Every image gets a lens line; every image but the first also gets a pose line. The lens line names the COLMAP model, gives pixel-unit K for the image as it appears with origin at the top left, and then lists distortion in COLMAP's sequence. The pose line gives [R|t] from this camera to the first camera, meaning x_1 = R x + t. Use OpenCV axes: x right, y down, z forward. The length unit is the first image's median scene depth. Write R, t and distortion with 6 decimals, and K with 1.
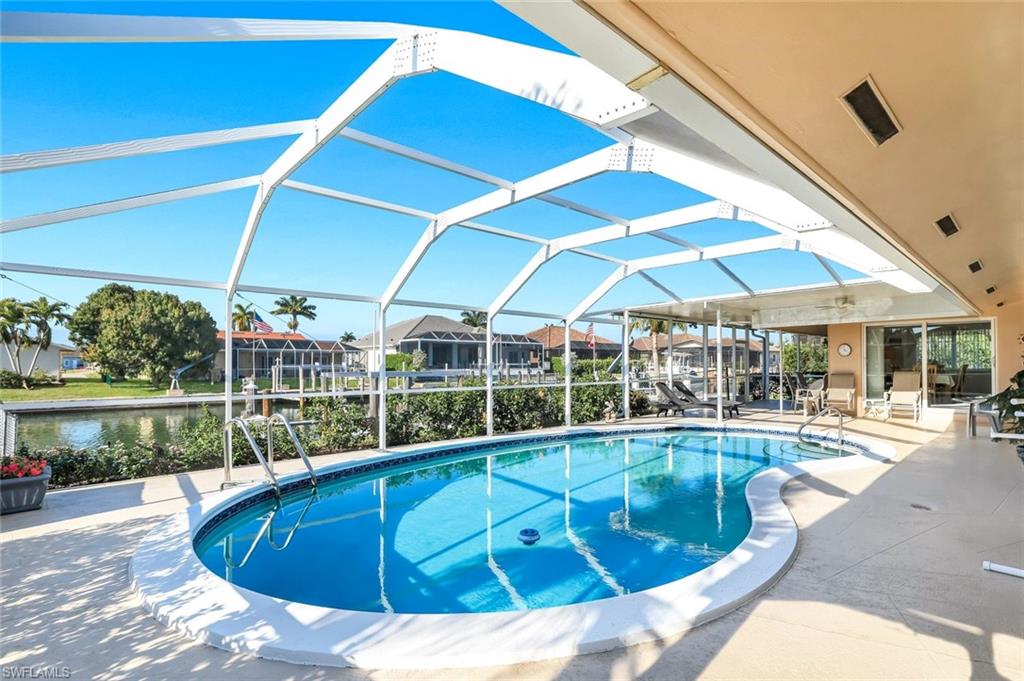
lens RADIAL K [[488.2, 0, 534.0], [0, 488.2, 364.5], [0, 0, 1]] dist [0.000879, 0.001180]
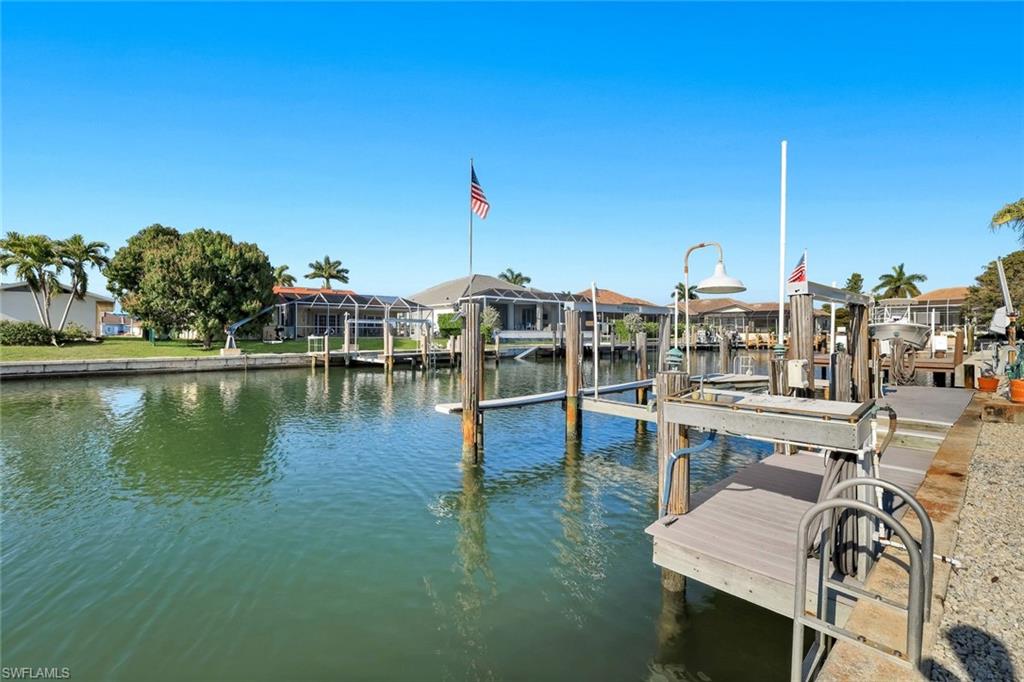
lens RADIAL K [[464.7, 0, 513.3], [0, 464.7, 335.5], [0, 0, 1]] dist [-0.011874, -0.000447]
pose [[0.998998, 0.001608, -0.044715, -0.233199], [-0.001390, 0.999987, 0.004894, 0.025099], [0.044722, -0.004827, 0.998988, 0.257218]]
